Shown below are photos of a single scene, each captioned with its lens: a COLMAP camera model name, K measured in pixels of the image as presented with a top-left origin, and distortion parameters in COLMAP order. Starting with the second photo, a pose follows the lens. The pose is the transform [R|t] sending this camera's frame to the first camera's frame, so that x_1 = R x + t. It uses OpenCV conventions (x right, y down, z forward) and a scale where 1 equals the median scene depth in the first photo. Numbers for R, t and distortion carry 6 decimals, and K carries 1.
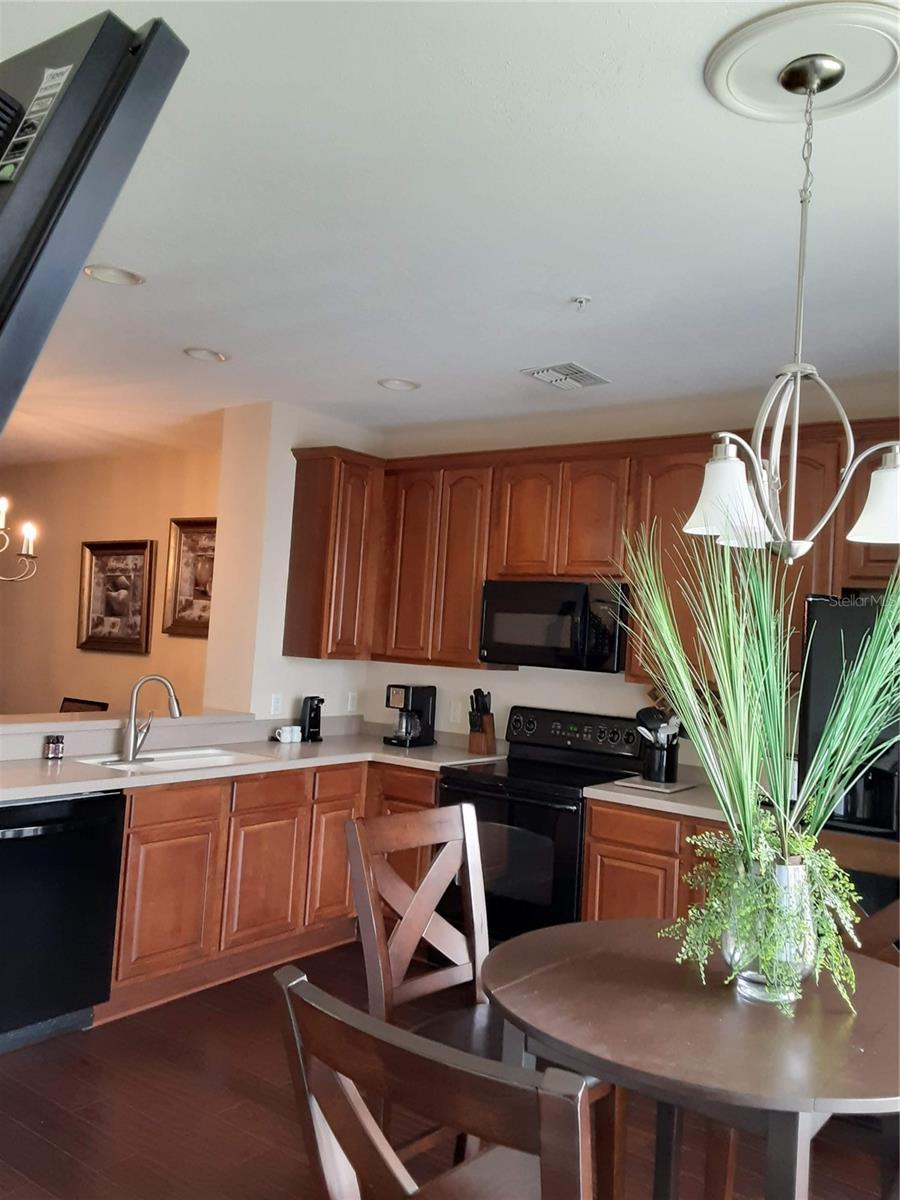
lens RADIAL K [[963.3, 0, 454.5], [0, 963.3, 590.3], [0, 0, 1]] dist [0.085581, -0.126961]
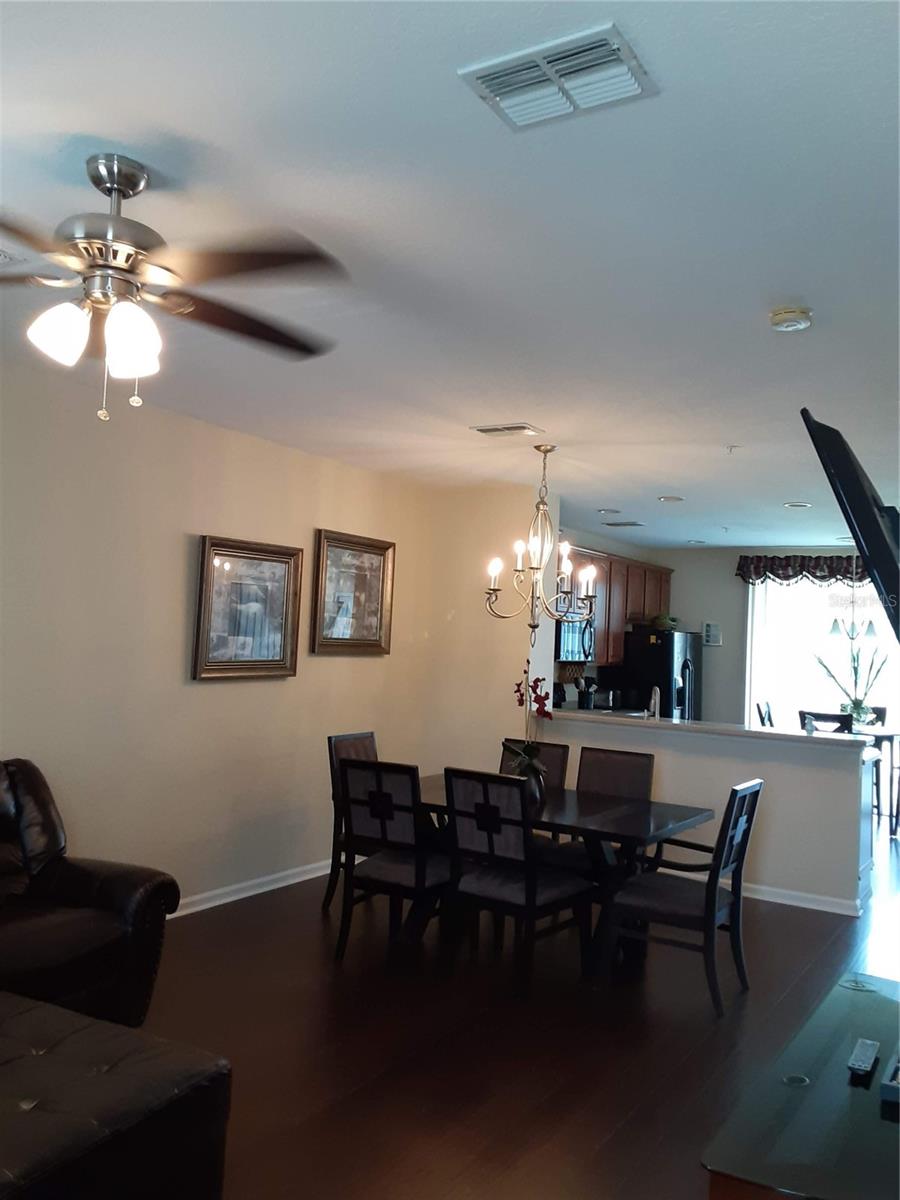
lens RADIAL K [[963.3, 0, 454.5], [0, 963.3, 590.3], [0, 0, 1]] dist [0.085581, -0.126961]
pose [[-0.087746, -0.012558, 0.996064, -1.174249], [-0.095854, 0.995387, 0.004105, -0.030359], [-0.991520, -0.095116, -0.088545, 0.912357]]
